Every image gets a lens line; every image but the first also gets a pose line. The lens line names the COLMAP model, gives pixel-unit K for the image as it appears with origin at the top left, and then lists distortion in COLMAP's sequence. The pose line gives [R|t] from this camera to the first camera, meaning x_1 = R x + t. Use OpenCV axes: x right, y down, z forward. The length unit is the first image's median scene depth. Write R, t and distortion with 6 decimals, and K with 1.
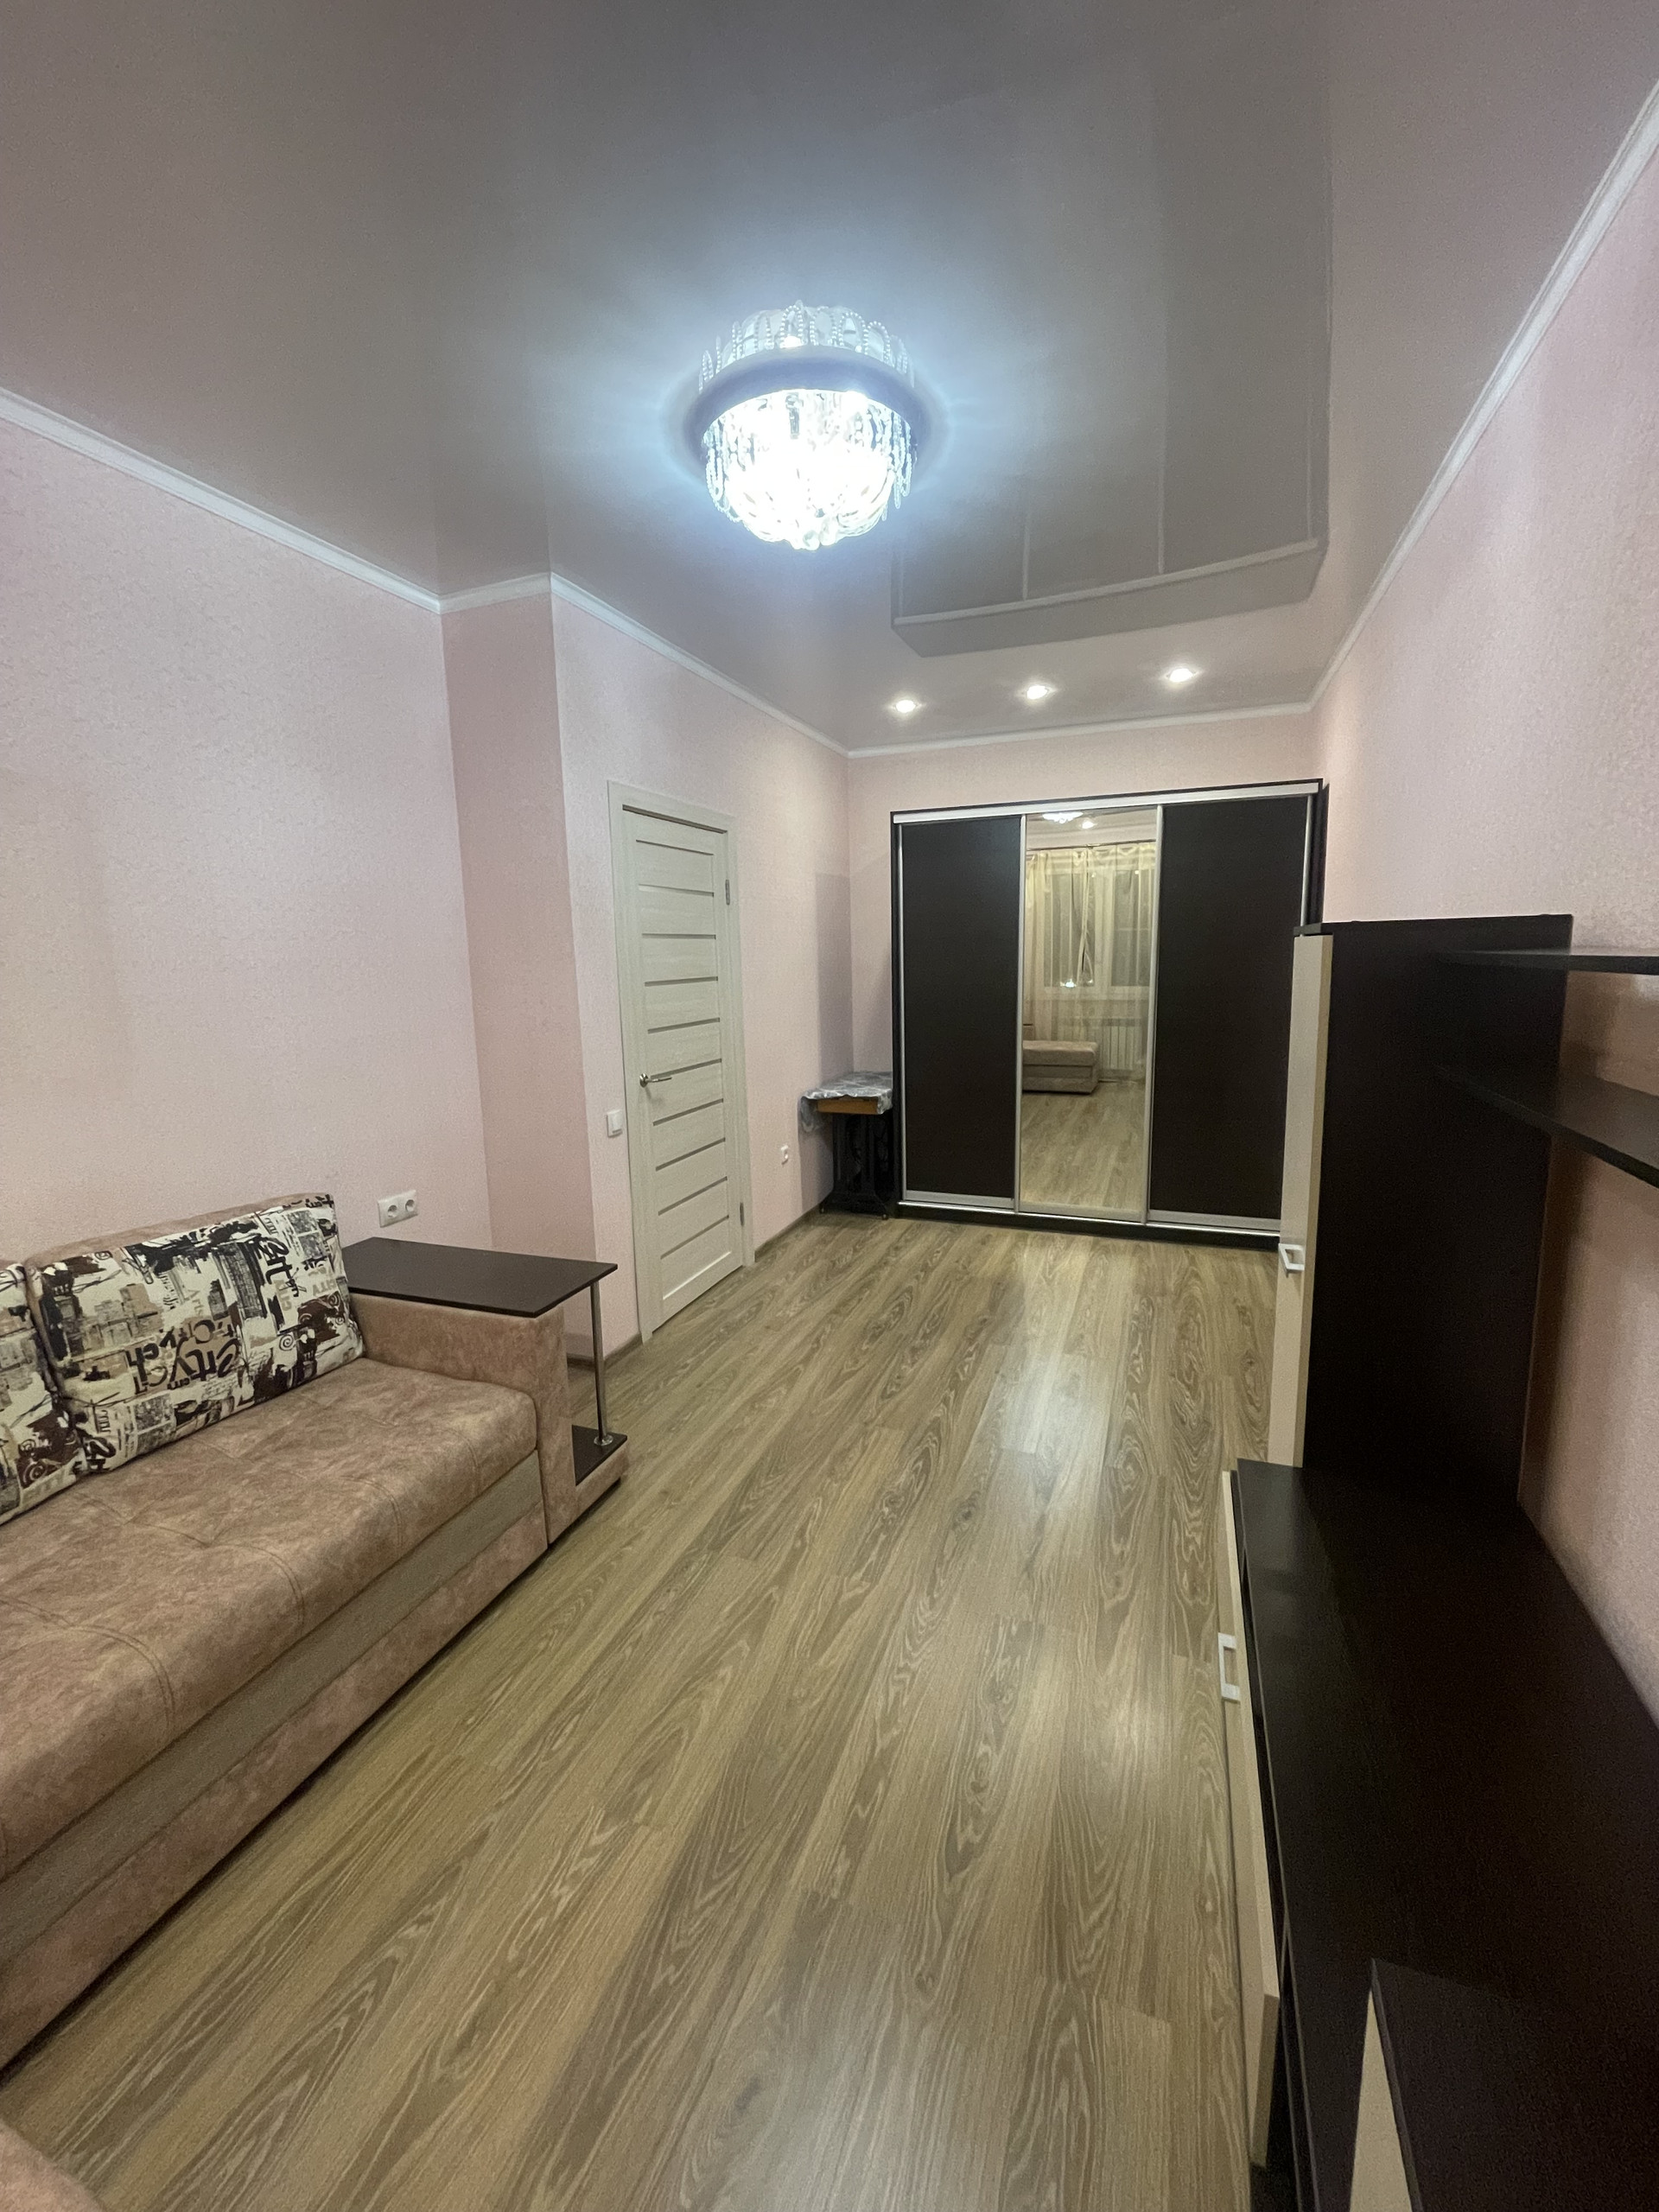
lens RADIAL K [[891.5, 0, 836.8], [0, 891.5, 1100.8], [0, 0, 1]] dist [-0.007816, 0.001184]
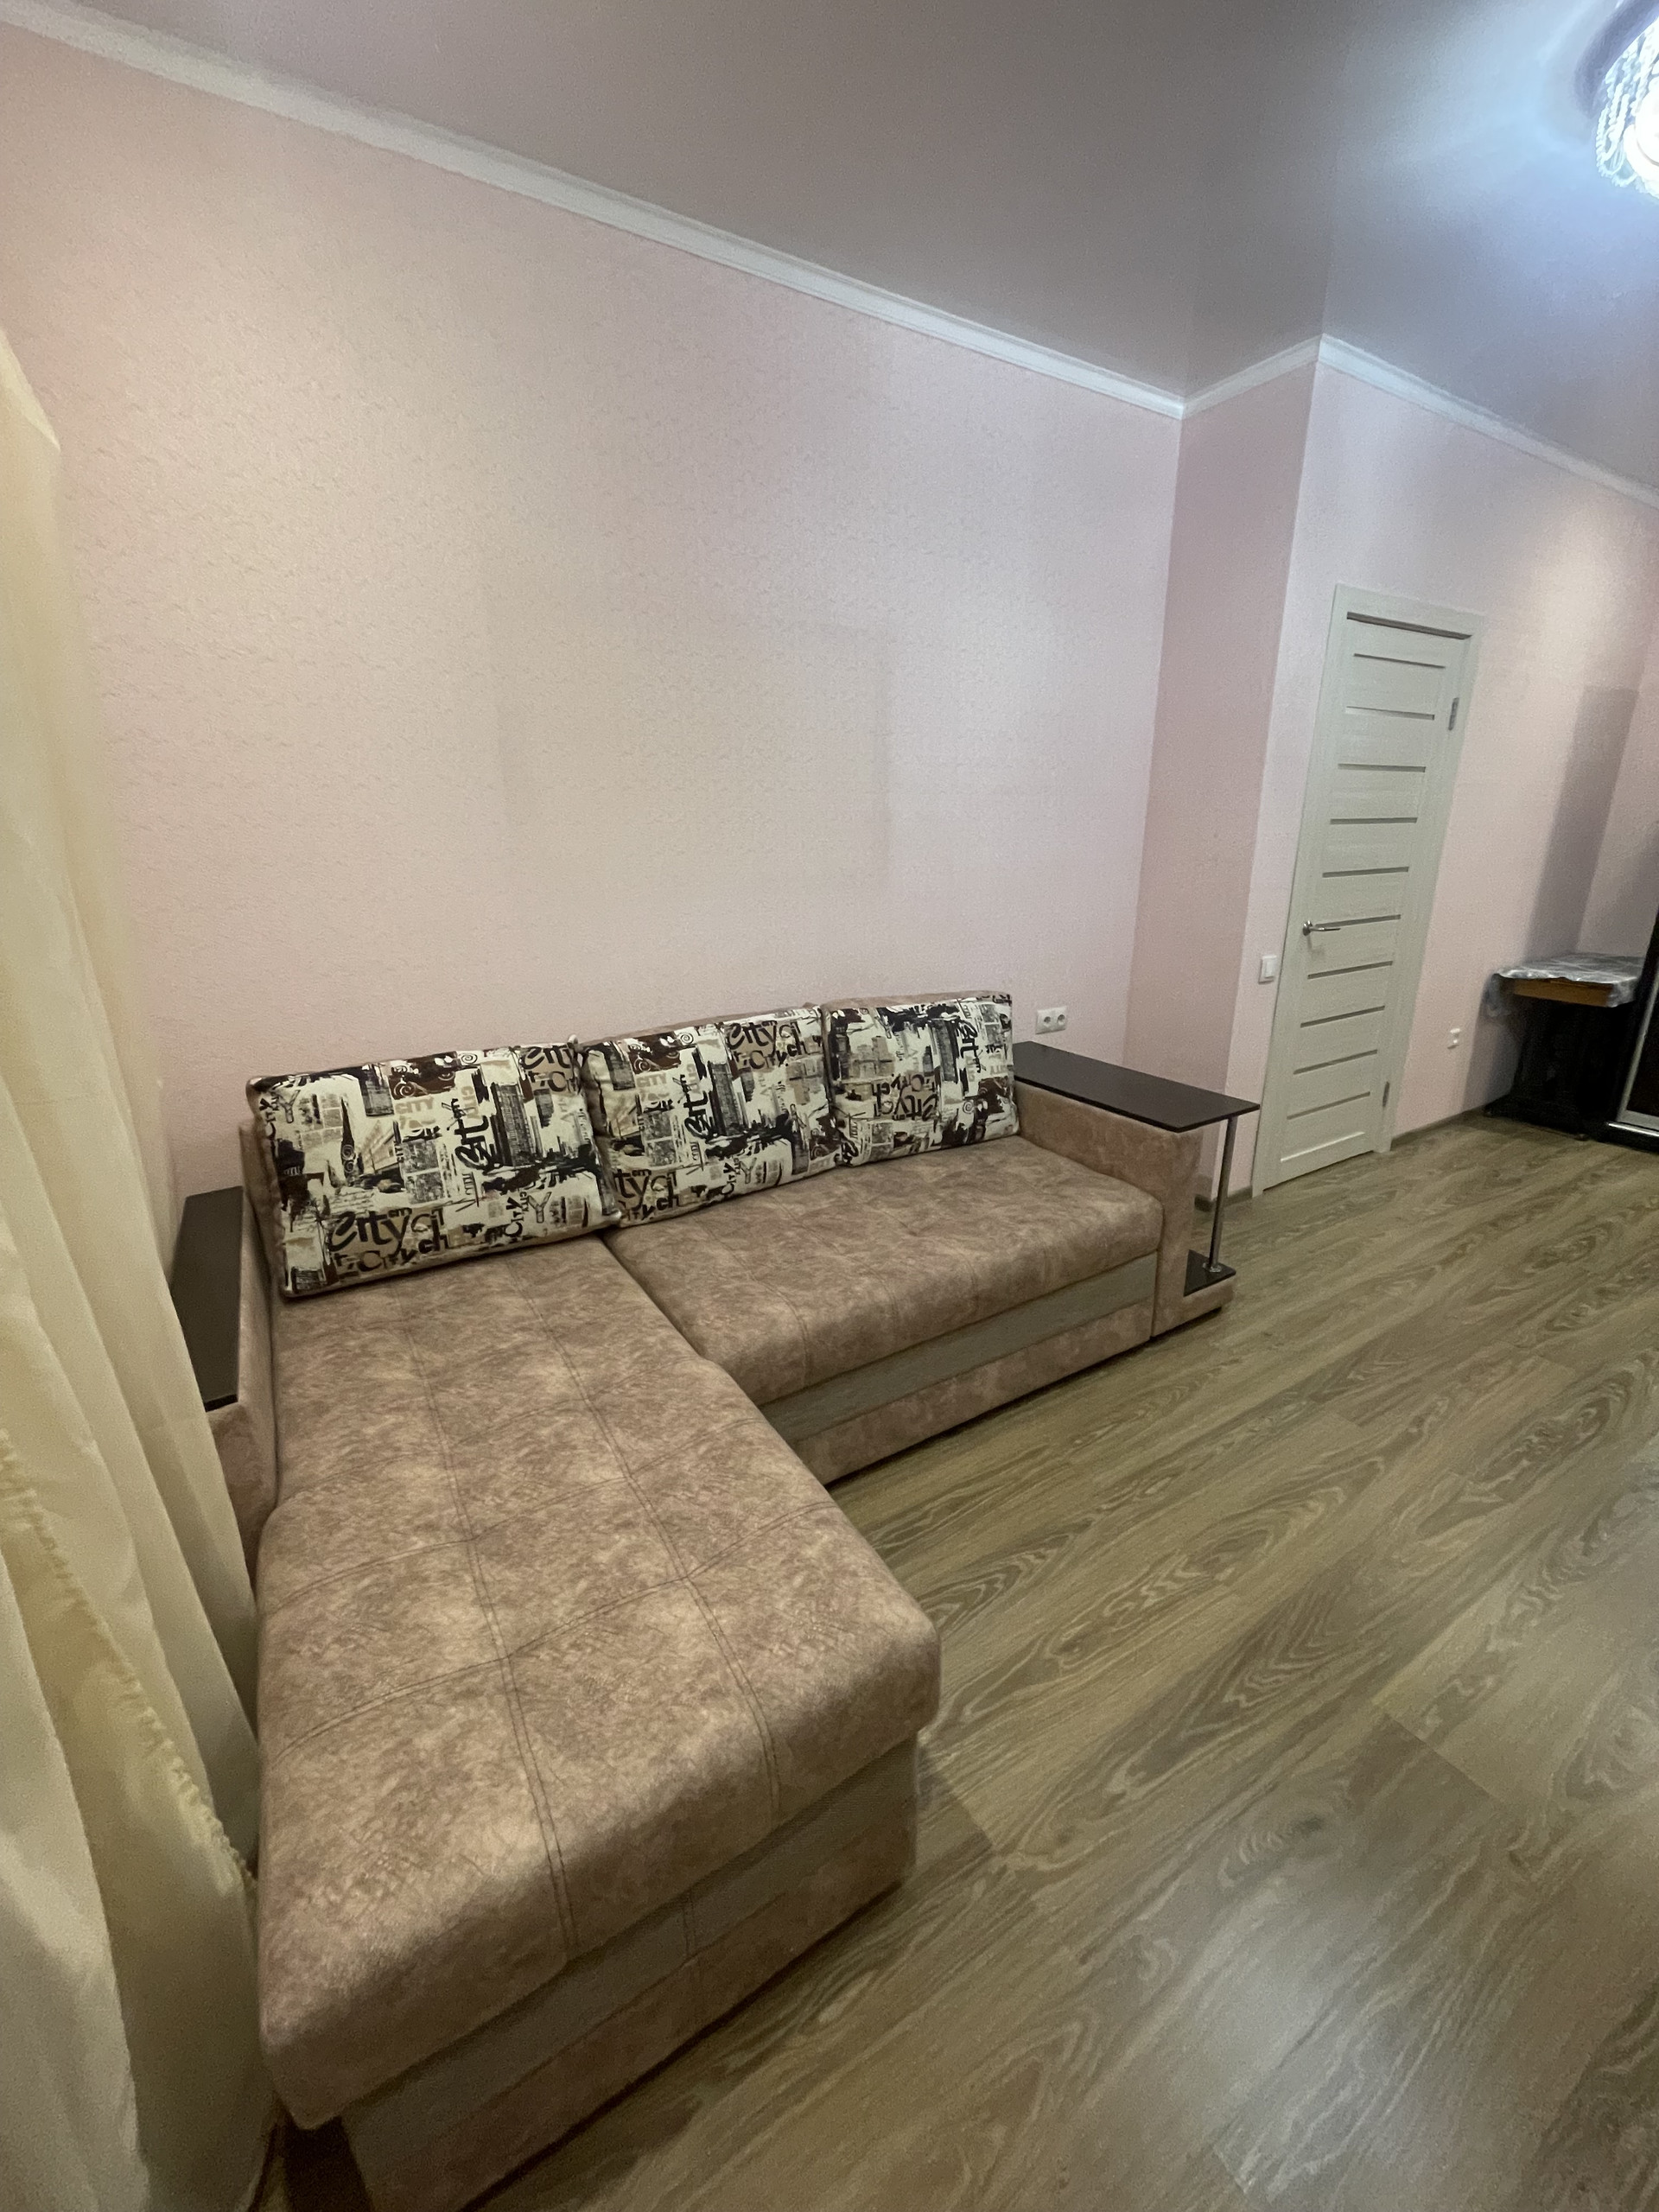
lens RADIAL K [[891.5, 0, 829.0], [0, 891.5, 1100.9], [0, 0, 1]] dist [-0.007816, 0.001184]
pose [[0.791493, 0.198927, -0.577898, -0.050573], [-0.108915, 0.976322, 0.186905, 0.043525], [0.601395, -0.084992, 0.794418, -0.070376]]
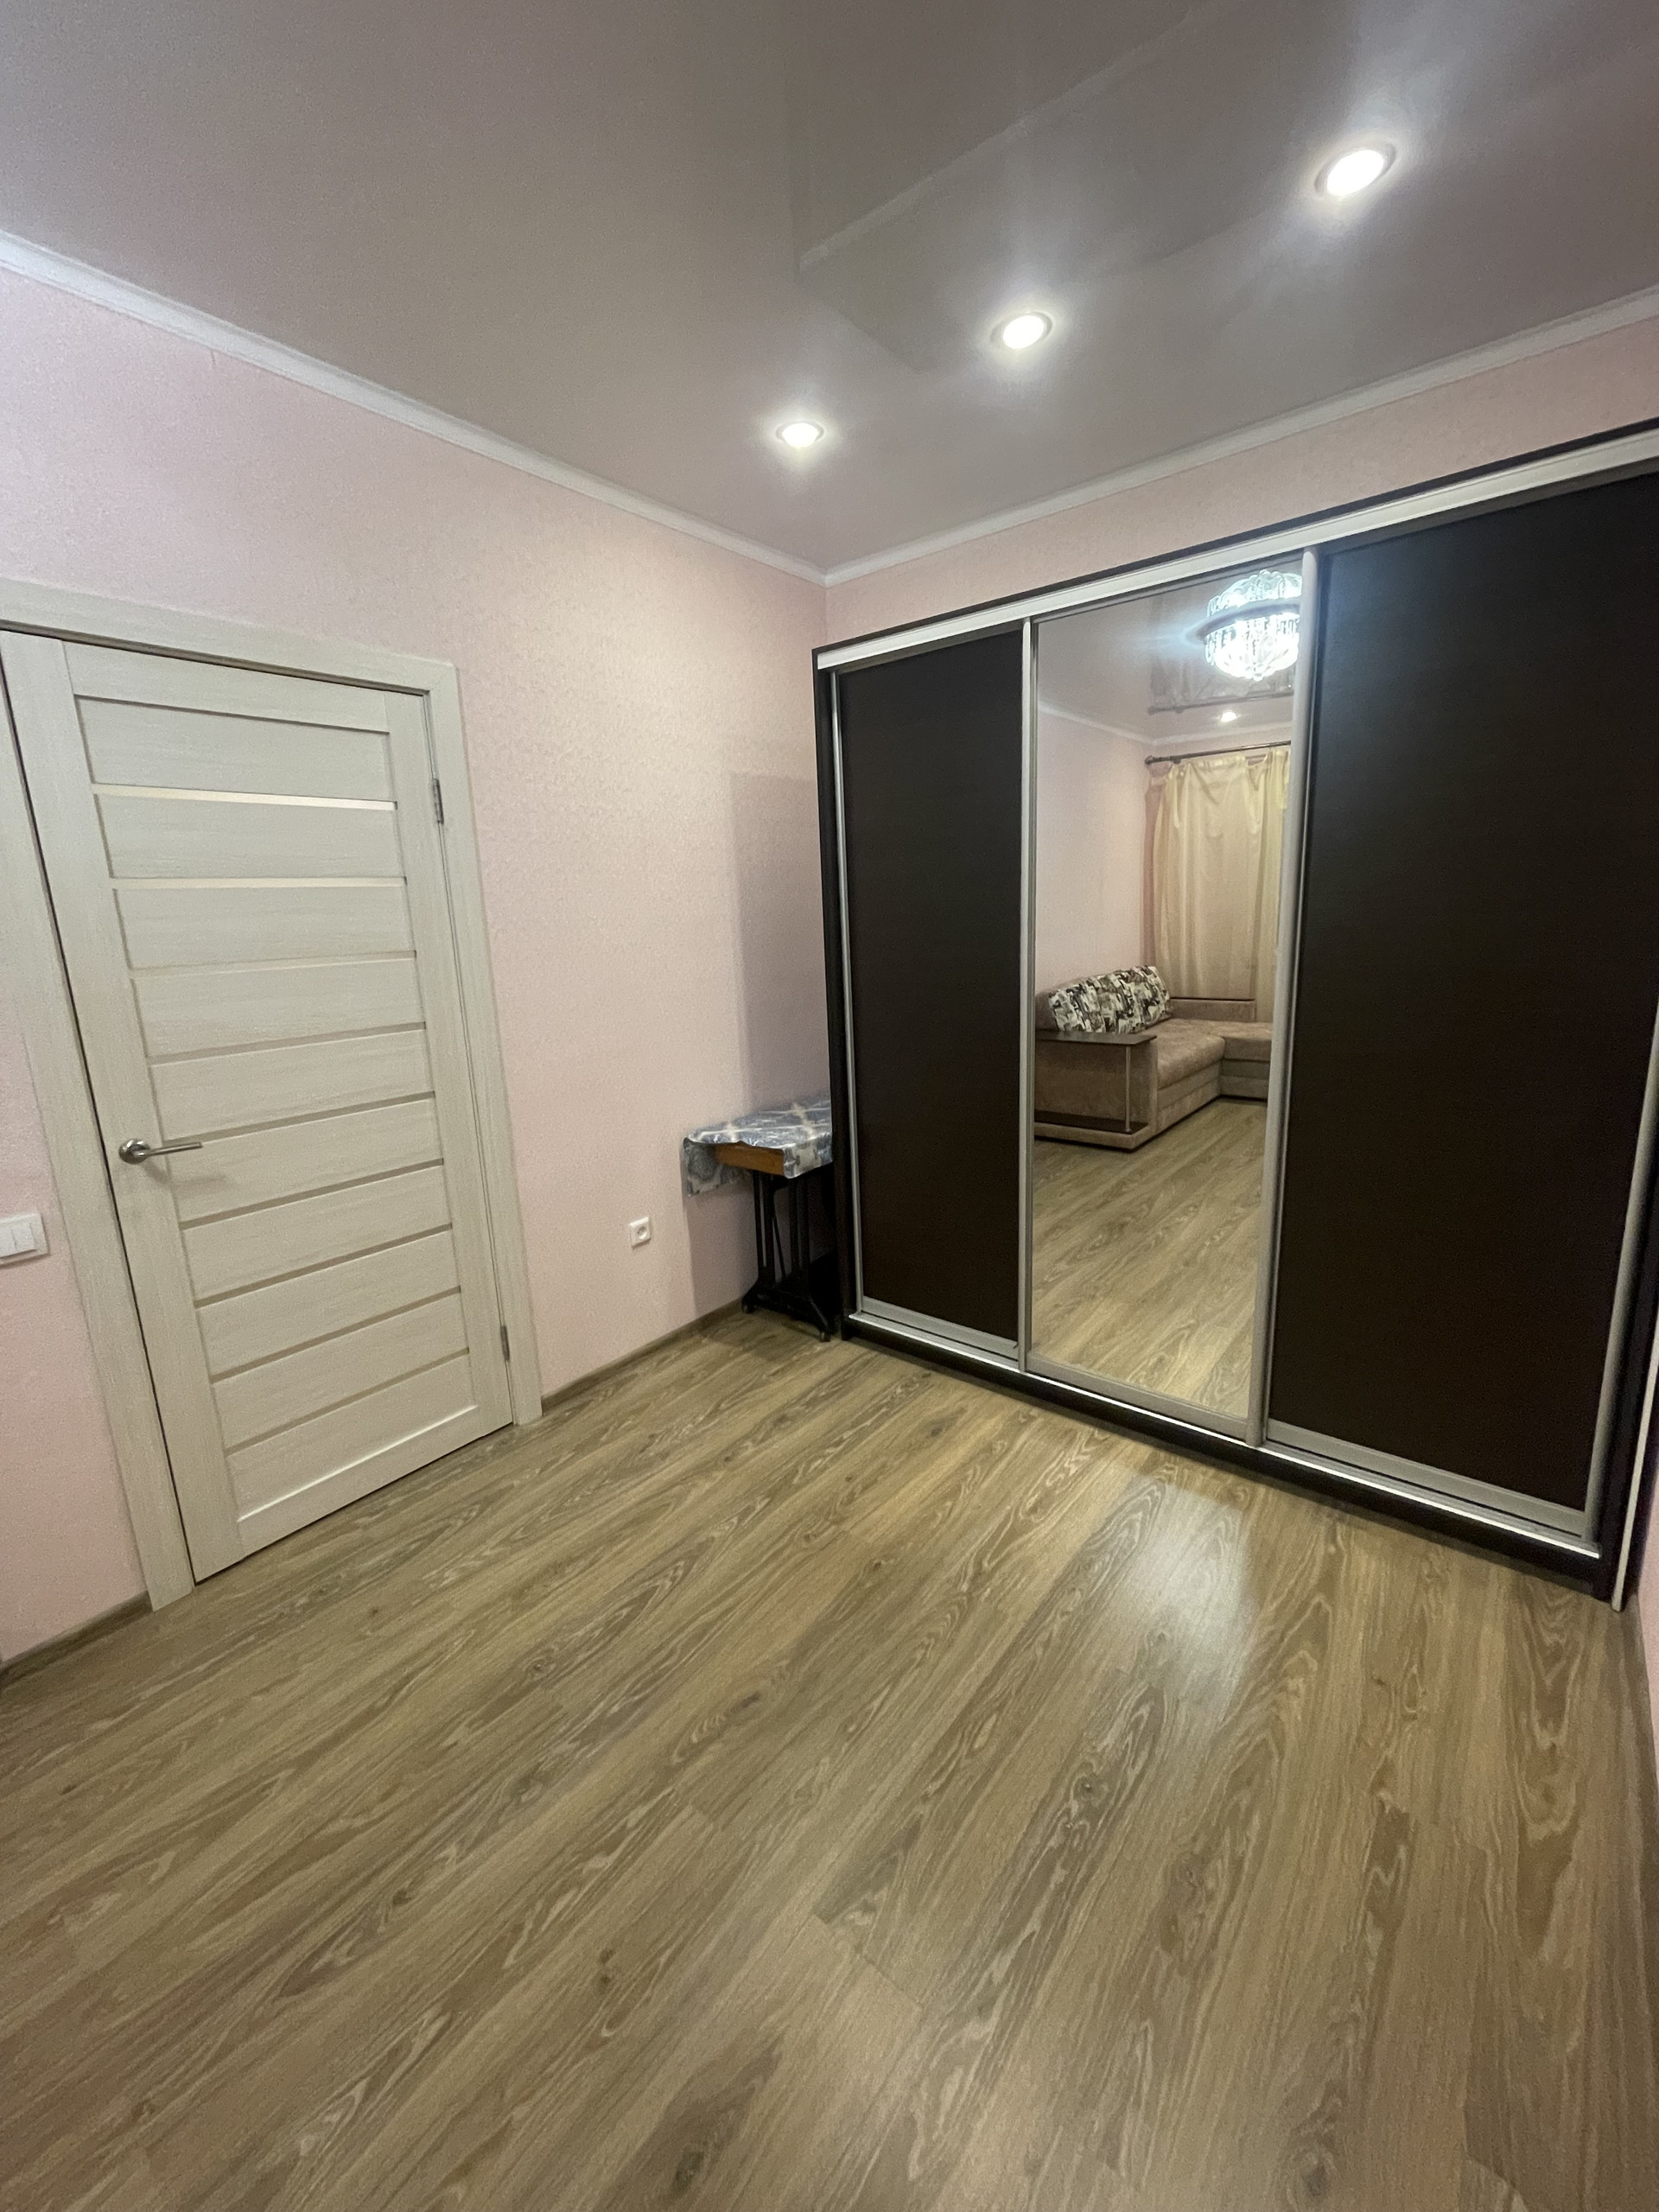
lens RADIAL K [[891.5, 0, 833.5], [0, 891.5, 1105.3], [0, 0, 1]] dist [-0.007816, 0.001184]
pose [[0.951406, 0.052461, -0.303438, 0.447829], [-0.034722, 0.997373, 0.063565, -0.128486], [0.305975, -0.049940, 0.950729, 0.790955]]
